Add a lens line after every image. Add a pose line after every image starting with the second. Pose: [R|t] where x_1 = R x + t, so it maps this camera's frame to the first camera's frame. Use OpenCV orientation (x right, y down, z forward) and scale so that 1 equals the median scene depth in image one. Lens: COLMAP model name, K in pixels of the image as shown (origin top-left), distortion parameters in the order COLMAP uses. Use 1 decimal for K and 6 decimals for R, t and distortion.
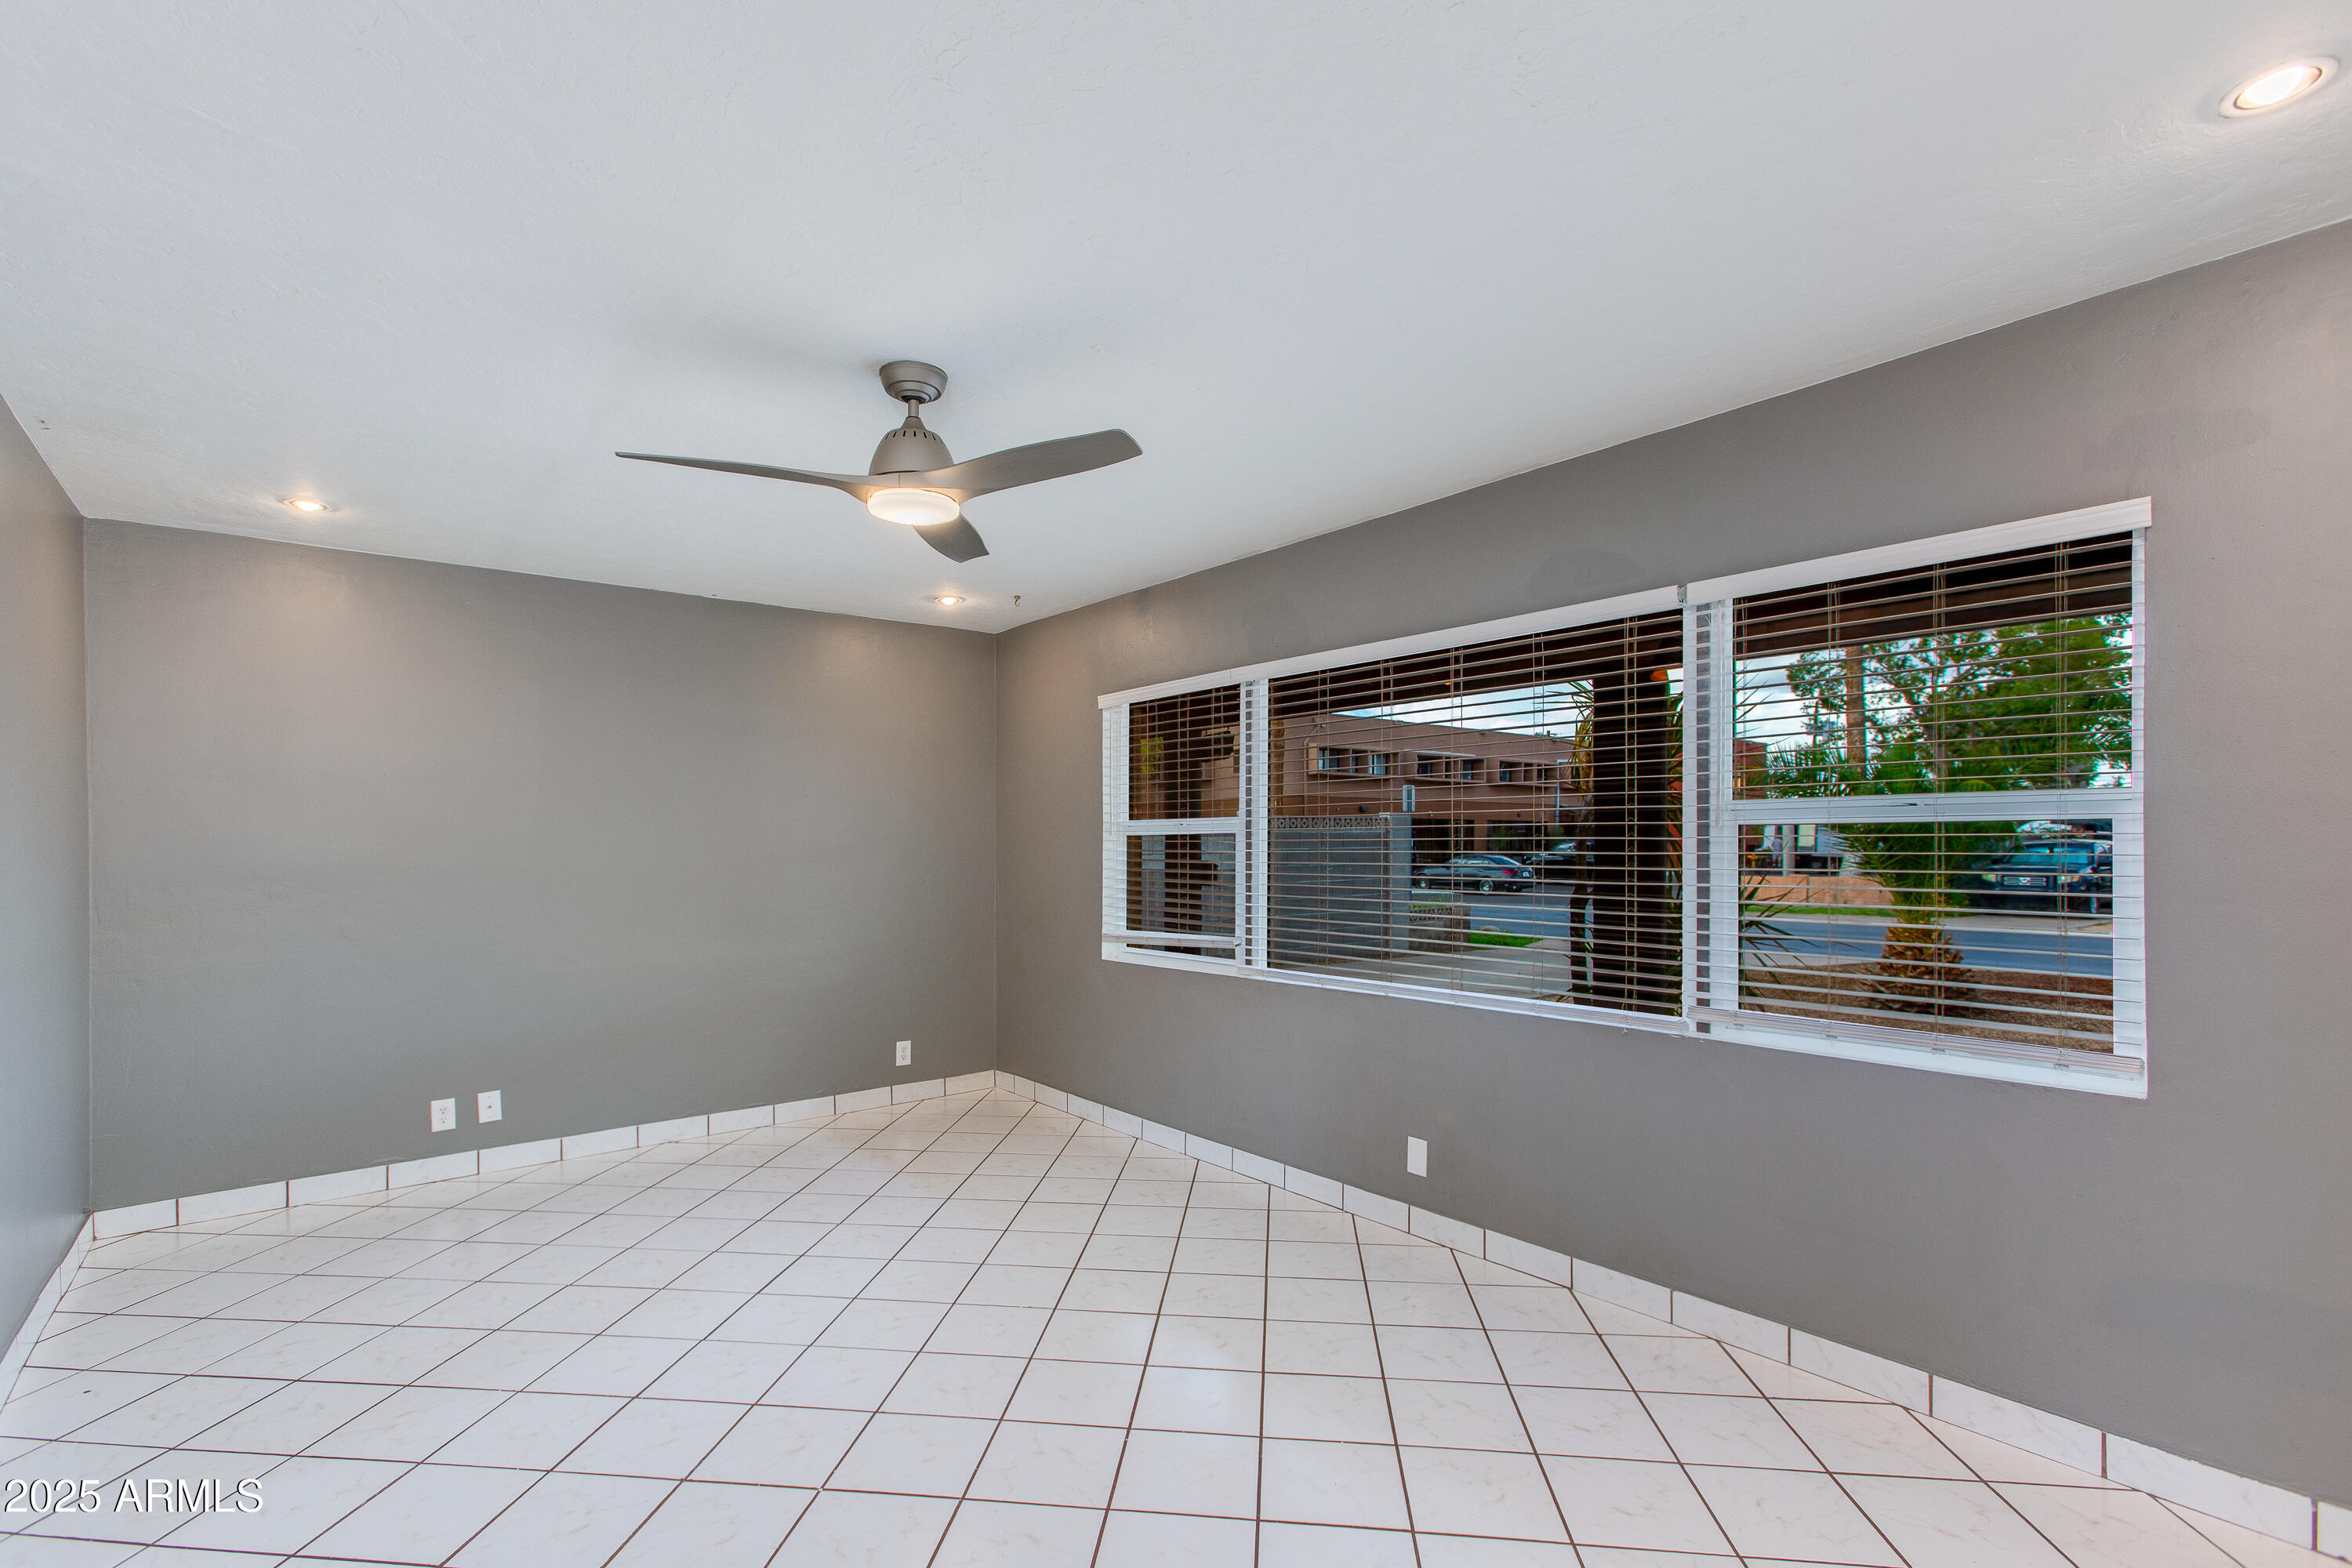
lens RADIAL K [[1111.0, 0, 1168.7], [0, 1111.0, 848.3], [0, 0, 1]] dist [0.001517, 0.000195]
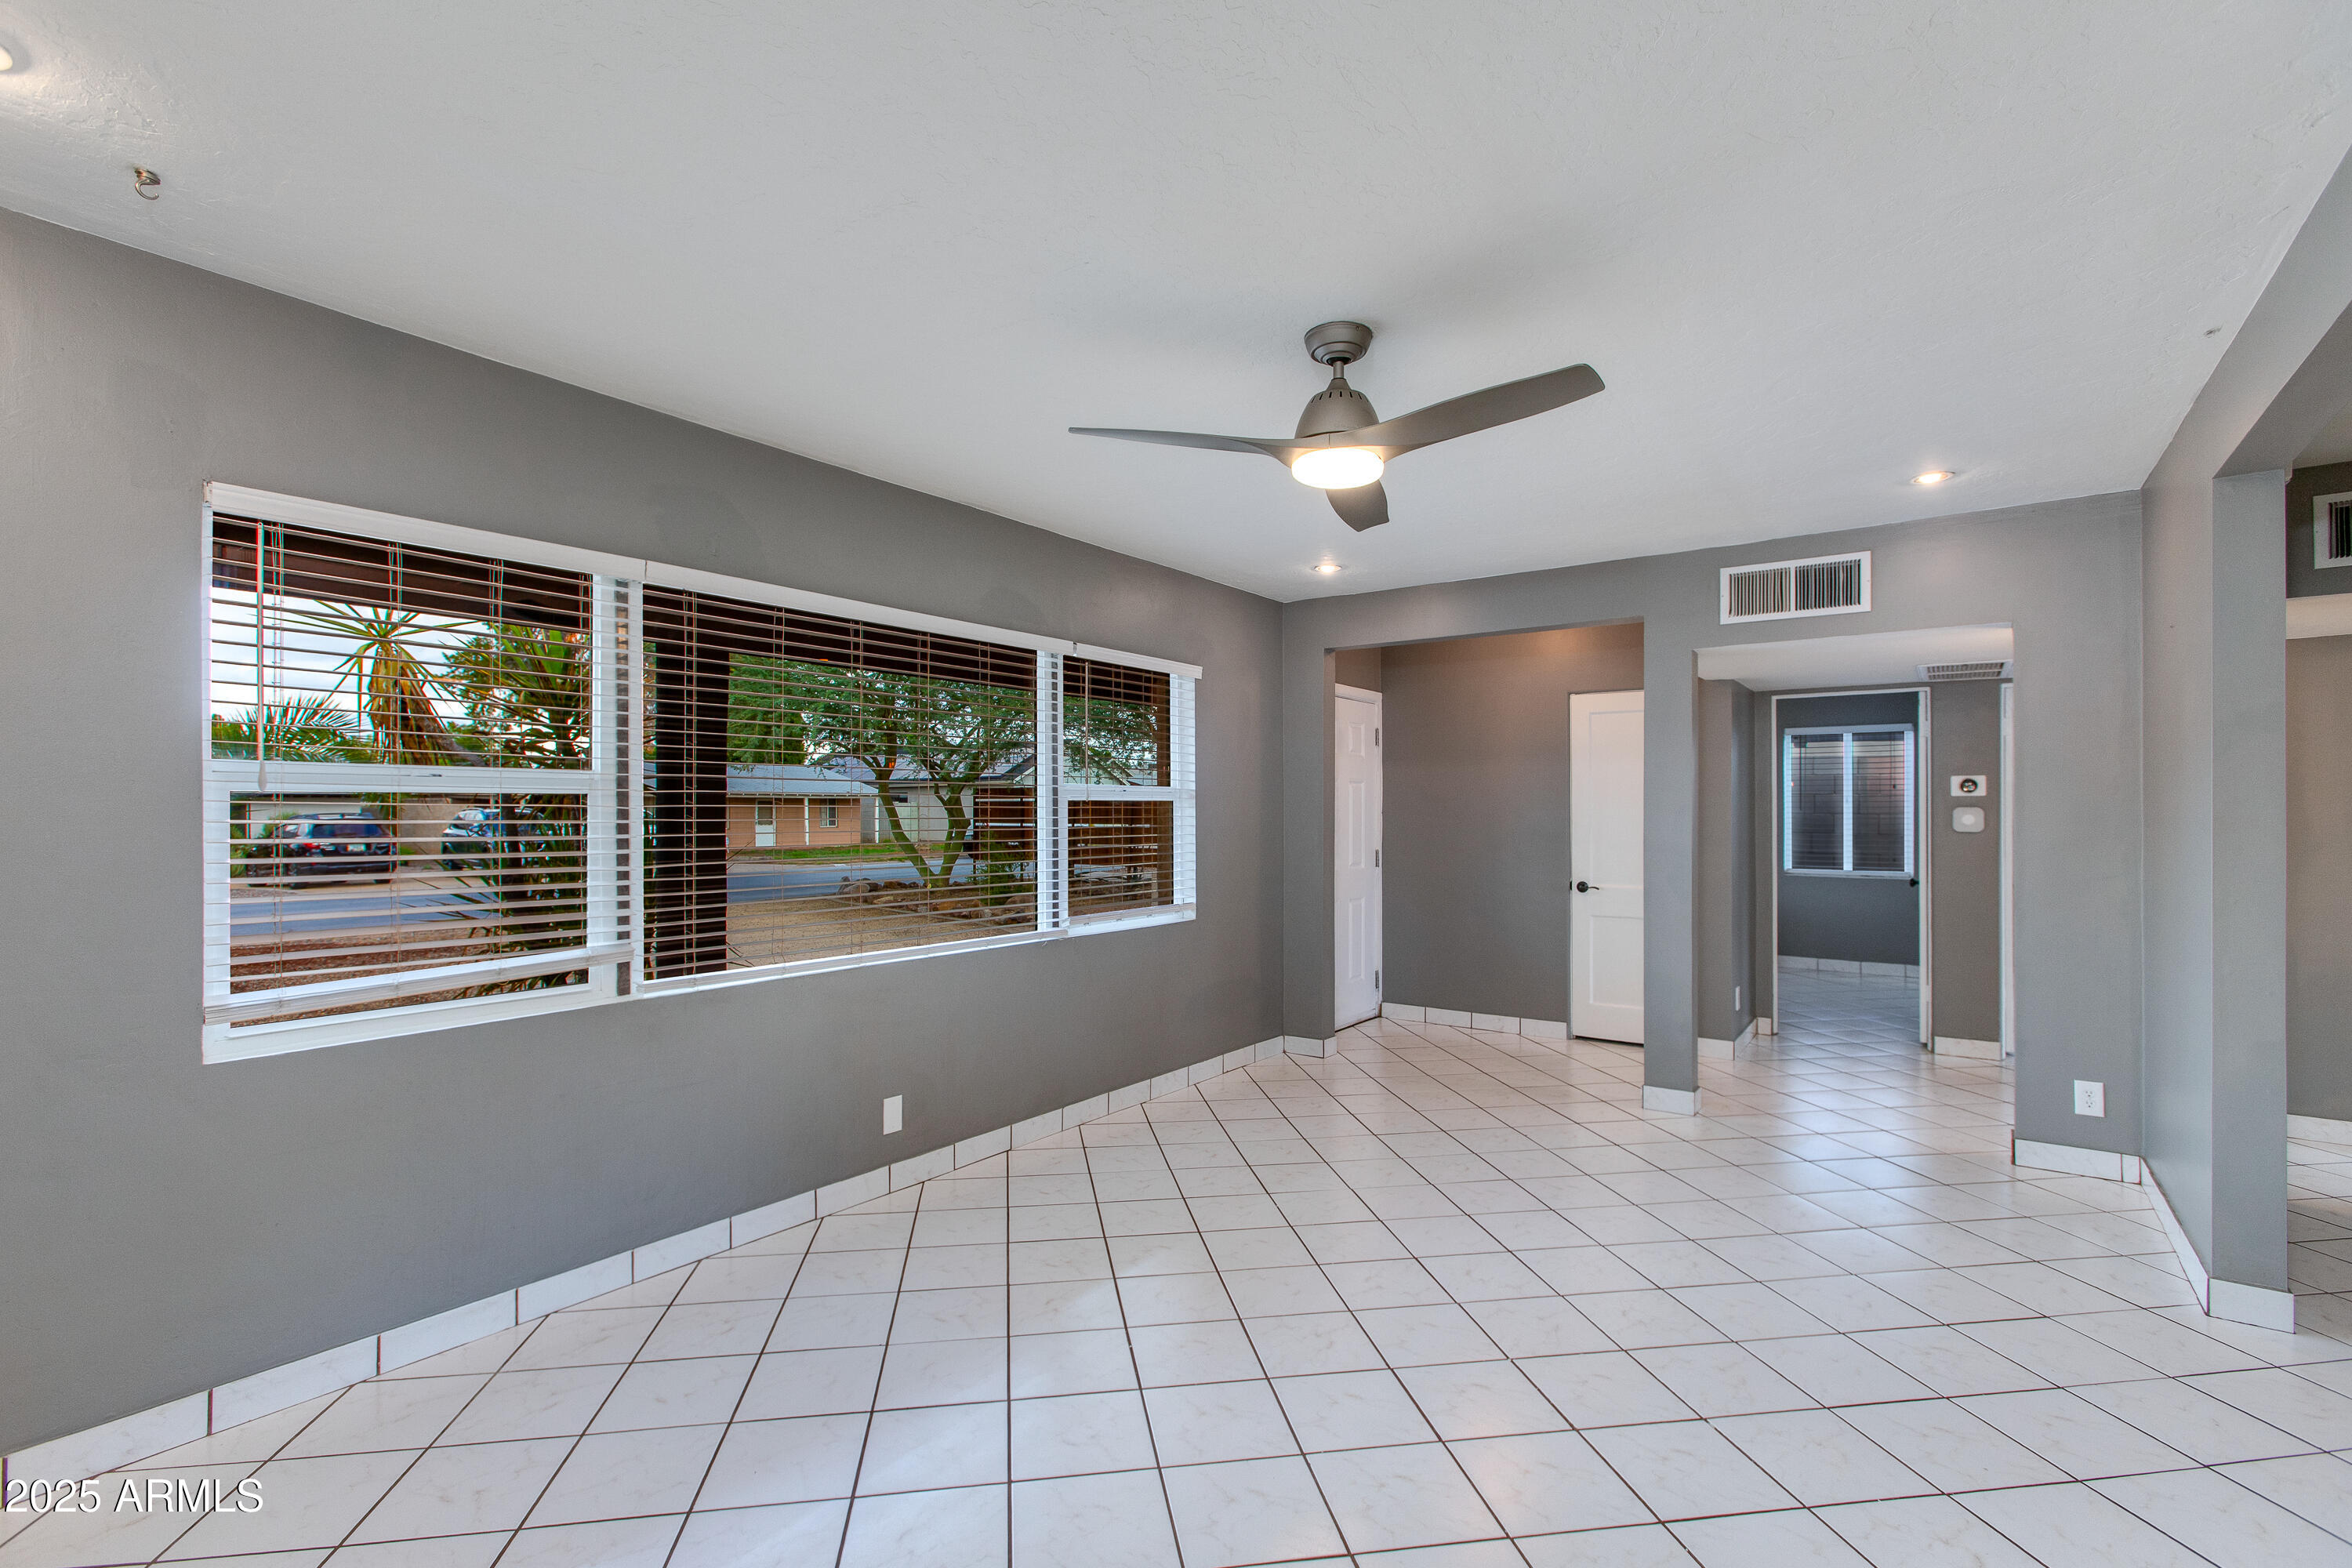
lens RADIAL K [[1044.5, 0, 1172.9], [0, 1044.5, 812.1], [0, 0, 1]] dist [-0.000461, -0.000260]
pose [[-0.257543, 0.001768, 0.966265, -0.632308], [0.003833, 0.999992, -0.000808, -0.000825], [-0.966259, 0.003496, -0.257548, 0.809605]]
